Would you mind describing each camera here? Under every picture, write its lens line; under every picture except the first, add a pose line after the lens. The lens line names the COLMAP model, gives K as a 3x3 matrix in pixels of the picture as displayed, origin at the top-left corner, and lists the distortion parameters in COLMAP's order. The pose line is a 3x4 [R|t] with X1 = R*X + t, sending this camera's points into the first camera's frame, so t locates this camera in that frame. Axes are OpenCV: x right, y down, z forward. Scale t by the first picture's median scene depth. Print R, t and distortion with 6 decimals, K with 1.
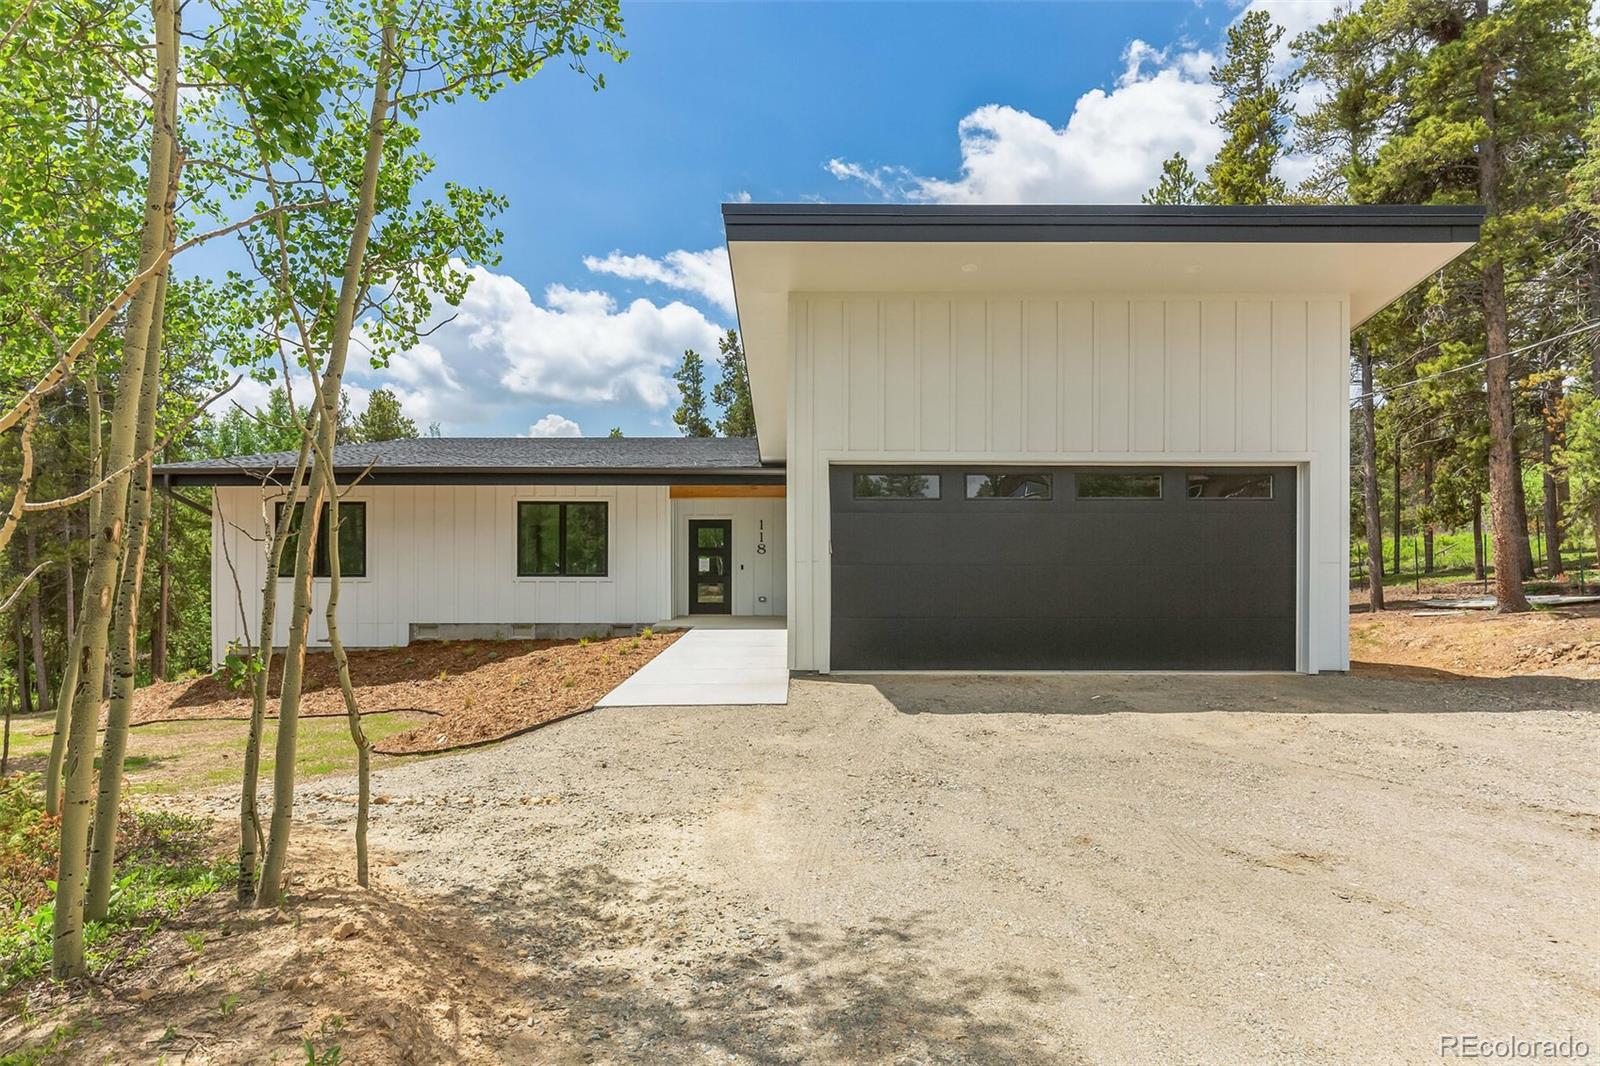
lens RADIAL K [[773.6, 0, 766.2], [0, 773.6, 528.1], [0, 0, 1]] dist [-0.001310, -0.000086]
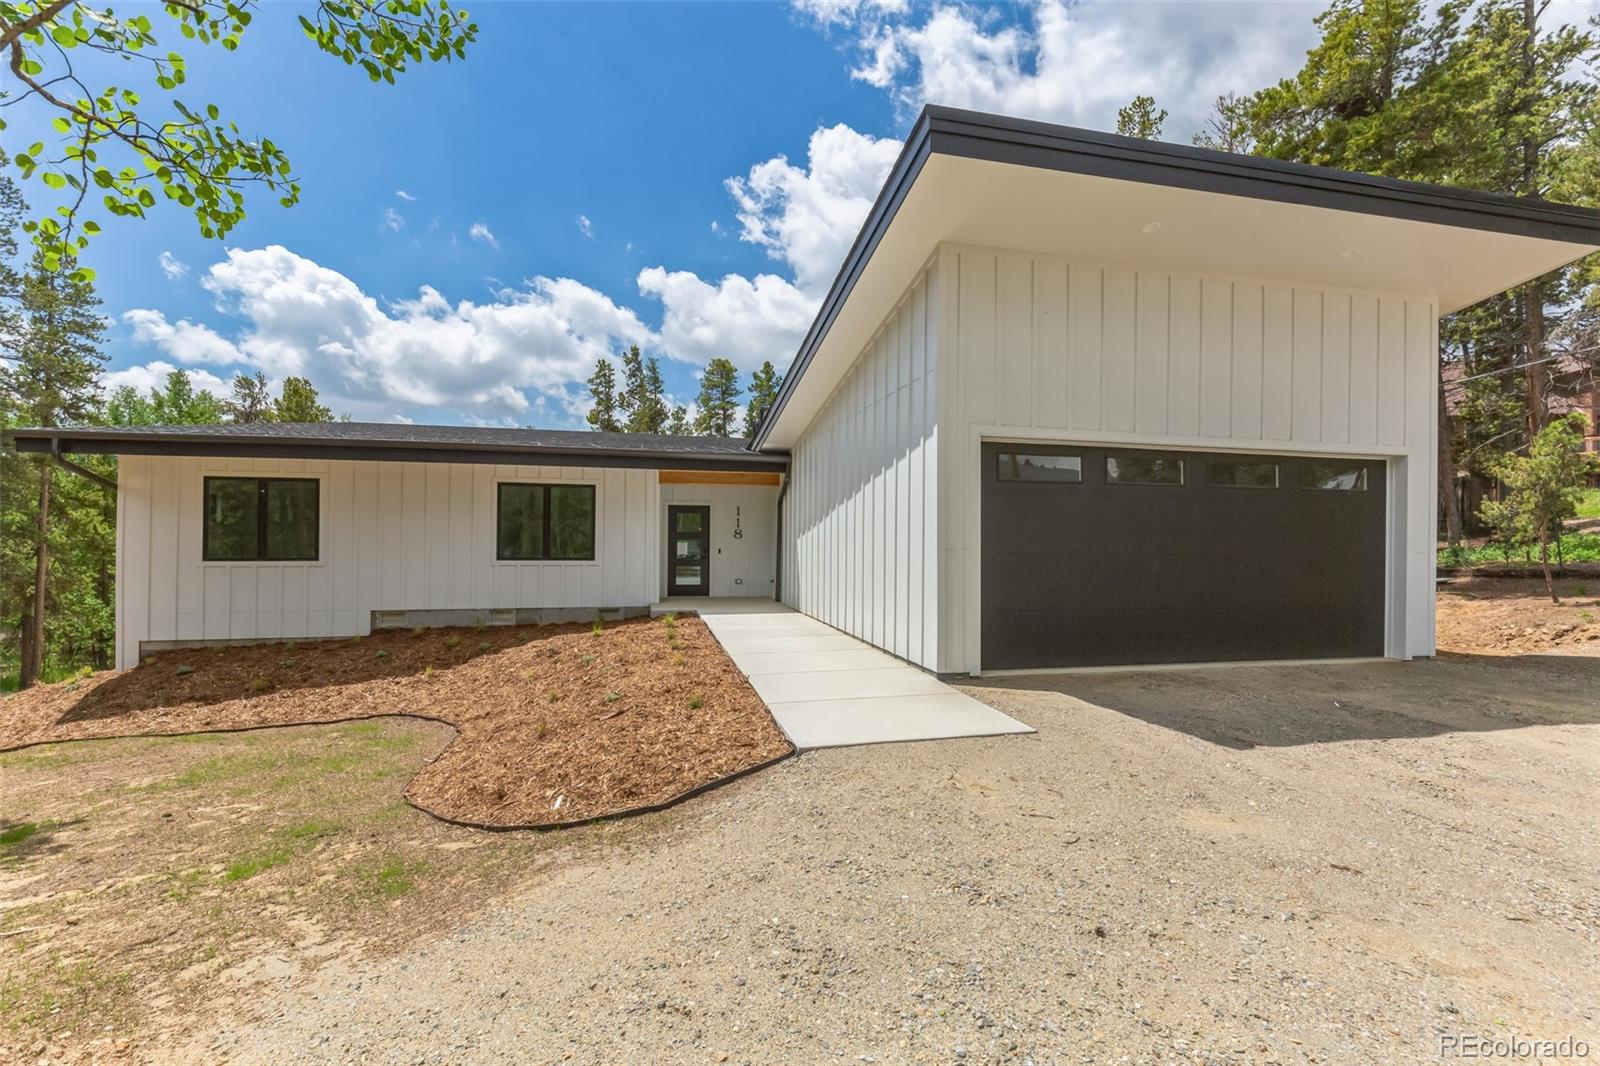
lens RADIAL K [[642.9, 0, 798.9], [0, 642.9, 518.4], [0, 0, 1]] dist [0.003165, 0.000590]
pose [[0.978854, 0.013939, 0.204083, -0.117058], [-0.014442, 0.999895, 0.000978, 0.004163], [-0.204048, -0.003905, 0.978953, 0.136277]]
